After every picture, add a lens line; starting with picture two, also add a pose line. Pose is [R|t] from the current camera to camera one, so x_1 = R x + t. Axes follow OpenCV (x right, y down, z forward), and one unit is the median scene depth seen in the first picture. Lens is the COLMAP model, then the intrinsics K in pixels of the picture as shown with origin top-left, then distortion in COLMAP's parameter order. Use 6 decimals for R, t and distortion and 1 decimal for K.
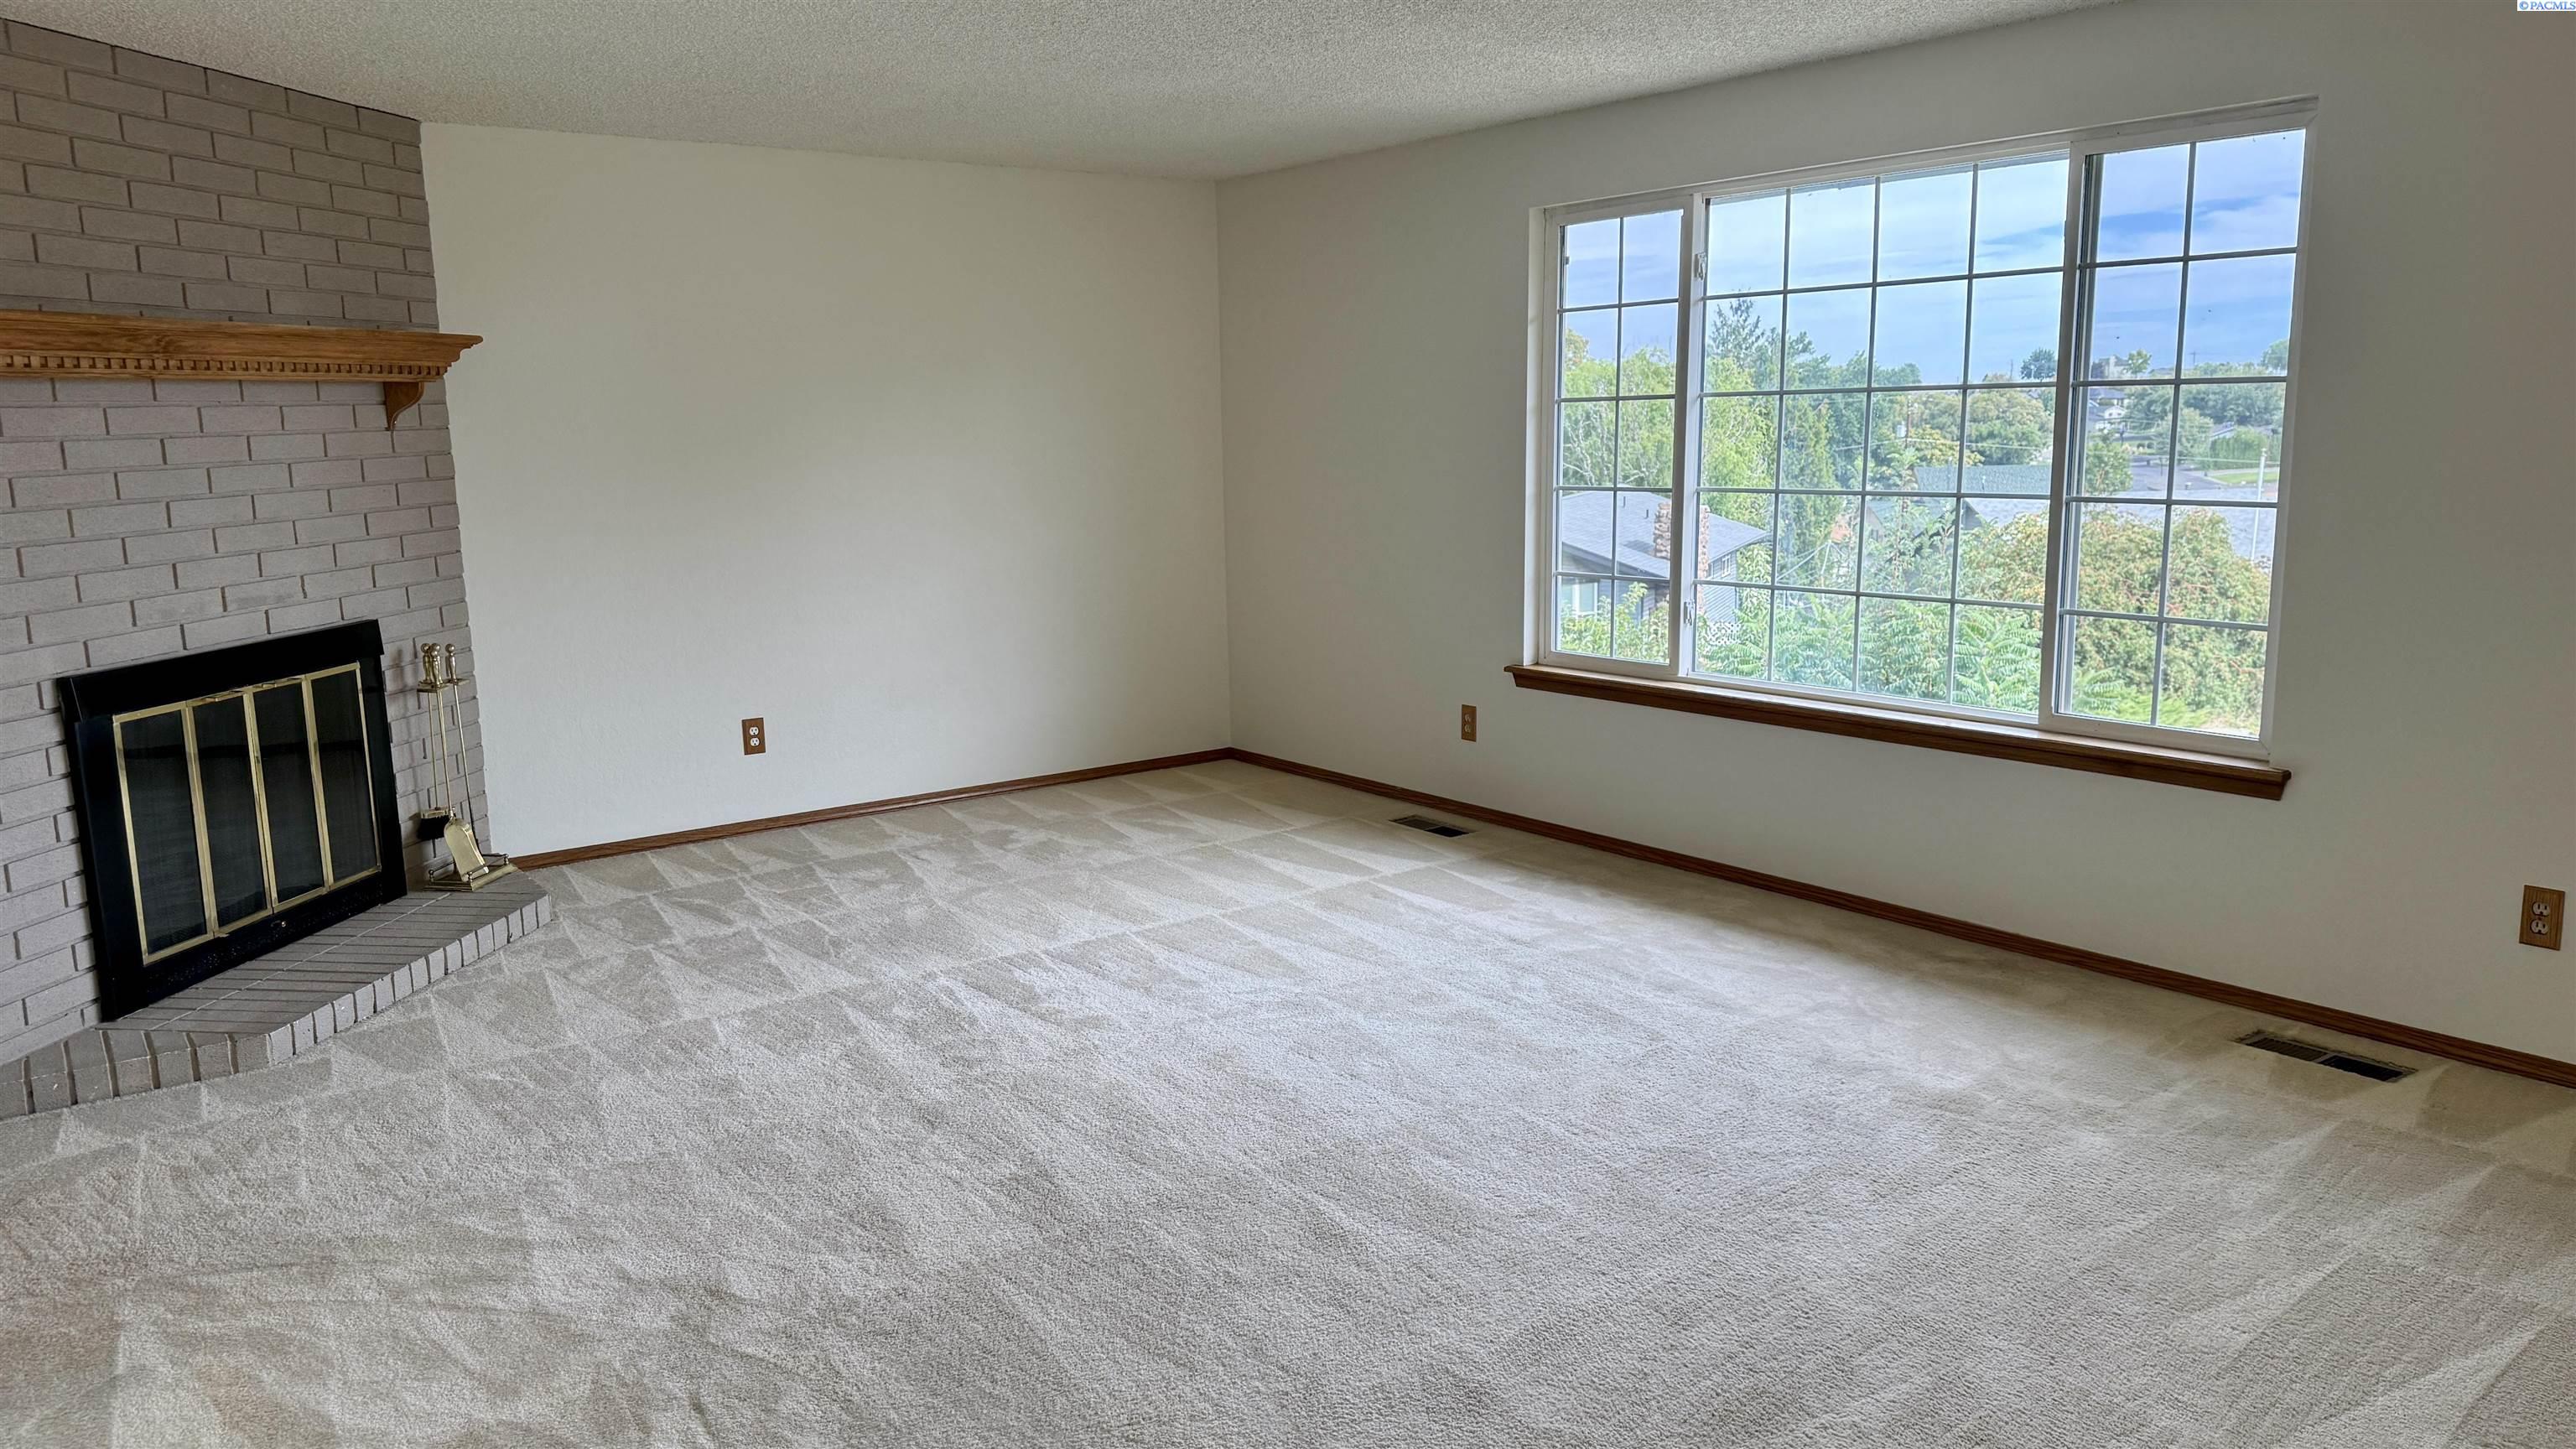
lens RADIAL K [[1789.9, 0, 1288.0], [0, 1789.9, 724.5], [0, 0, 1]] dist [0.005333, 0.002081]
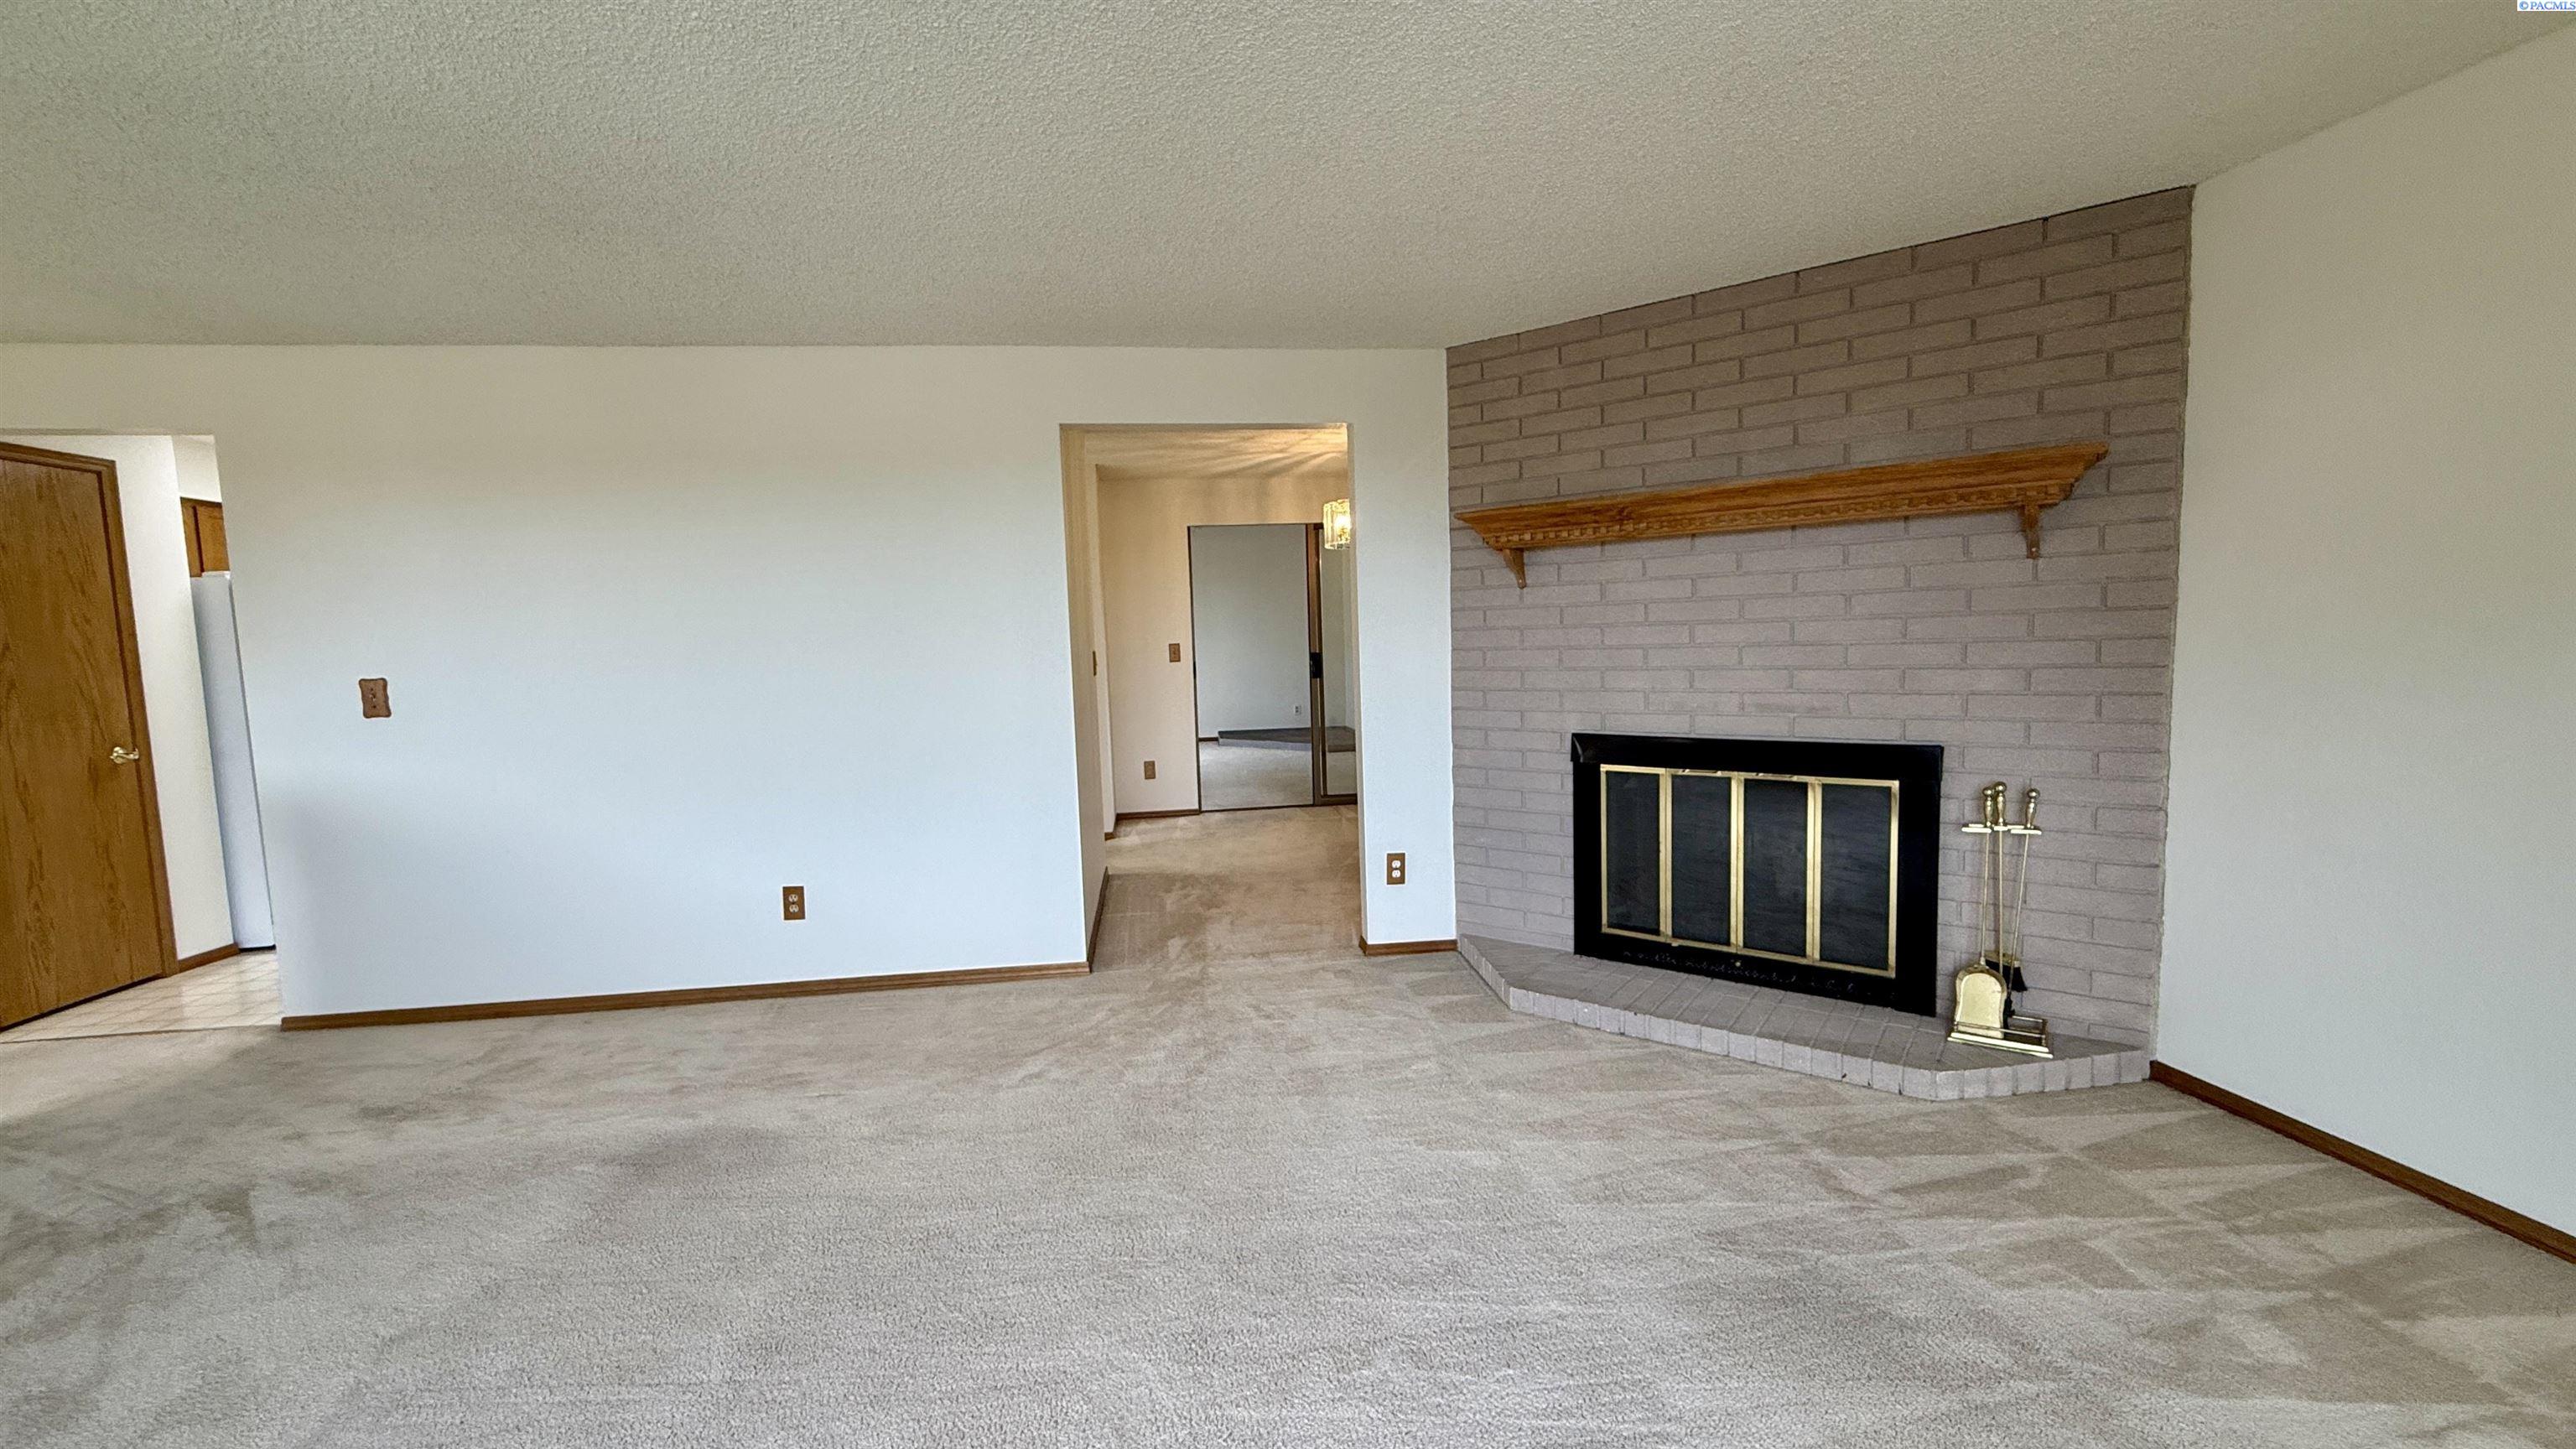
lens RADIAL K [[1011.9, 0, 1288.0], [0, 1011.9, 724.5], [0, 0, 1]] dist [-0.001876, -0.000176]
pose [[-0.486502, 0.108959, -0.866859, 0.182858], [-0.115384, 0.975489, 0.187369, -0.146907], [0.866027, 0.191177, -0.462005, 1.021394]]
